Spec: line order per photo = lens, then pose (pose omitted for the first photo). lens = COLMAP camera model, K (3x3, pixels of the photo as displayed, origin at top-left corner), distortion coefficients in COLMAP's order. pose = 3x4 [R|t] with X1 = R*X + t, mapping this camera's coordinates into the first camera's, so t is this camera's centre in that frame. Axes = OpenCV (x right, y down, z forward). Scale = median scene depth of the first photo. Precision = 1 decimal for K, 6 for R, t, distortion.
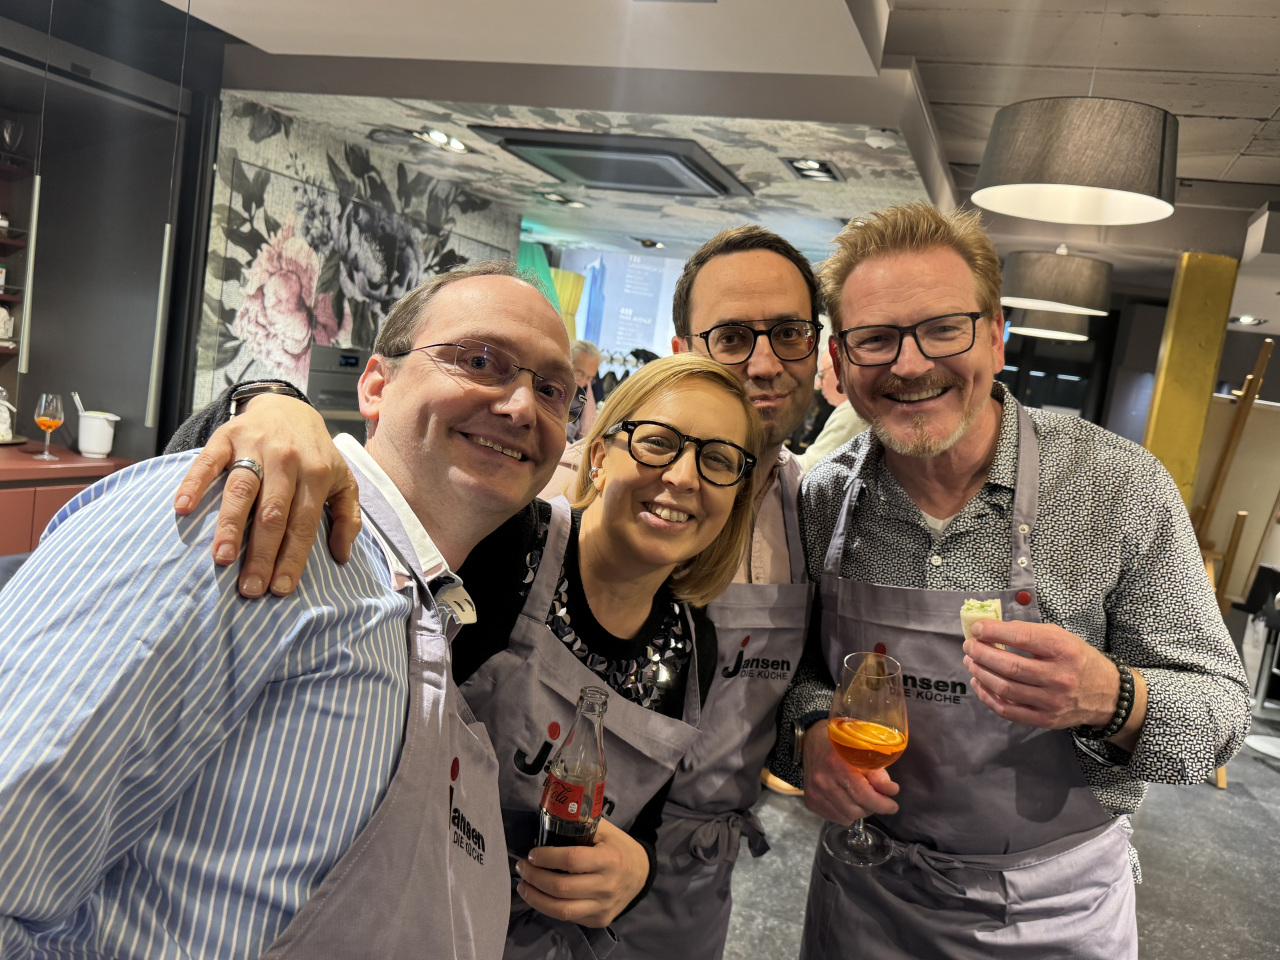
lens RADIAL K [[1046.4, 0, 639.7], [0, 1046.4, 480.3], [0, 0, 1]] dist [0.009690, 0.003737]
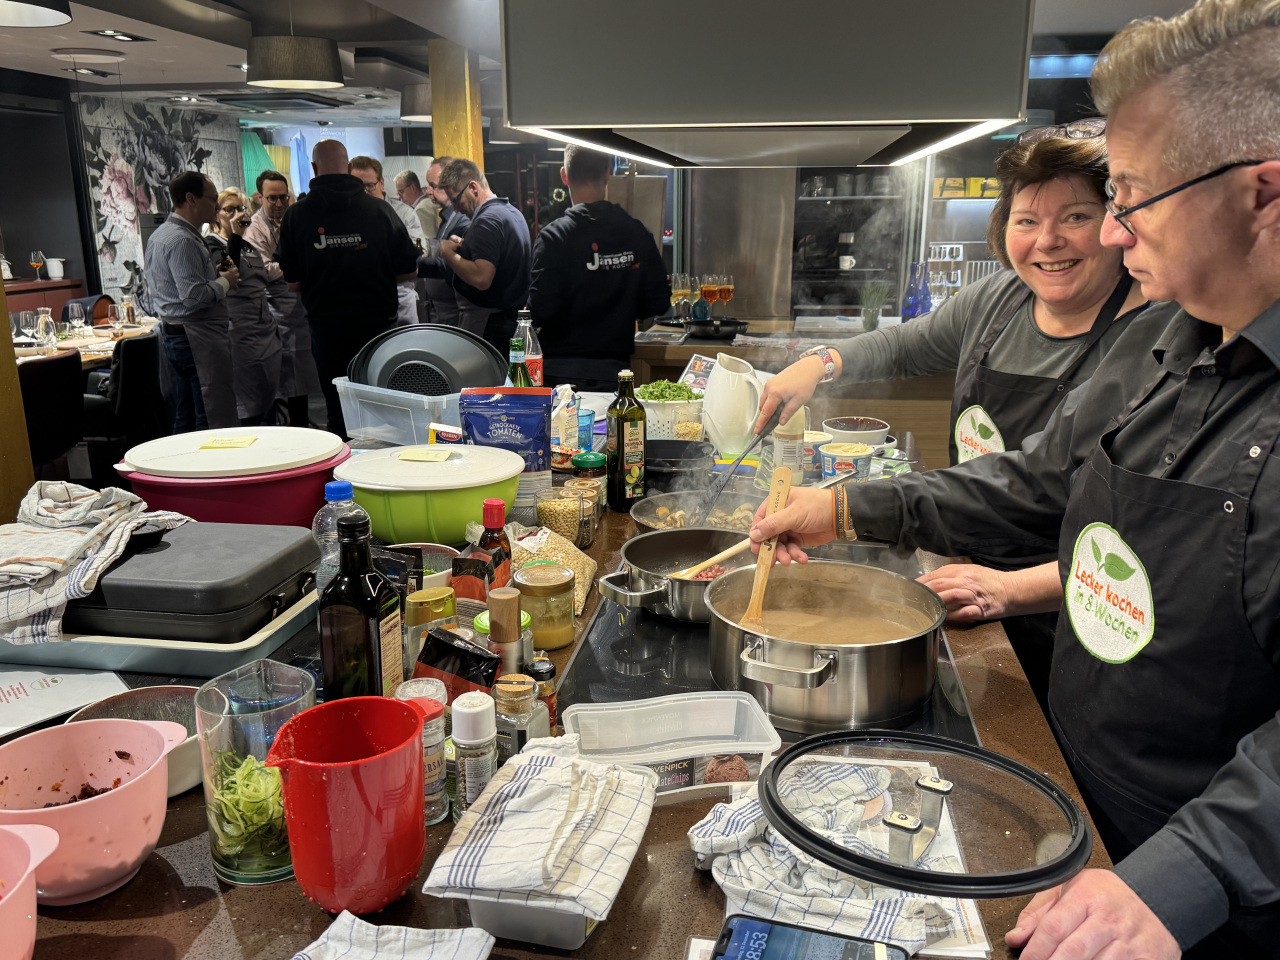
lens RADIAL K [[1046.4, 0, 641.1], [0, 1046.4, 481.4], [0, 0, 1]] dist [0.009690, 0.003737]
pose [[0.970255, -0.179719, 0.162194, 0.180752], [0.149261, 0.971588, 0.183680, 0.130839], [-0.190597, -0.154007, 0.969513, -1.116510]]
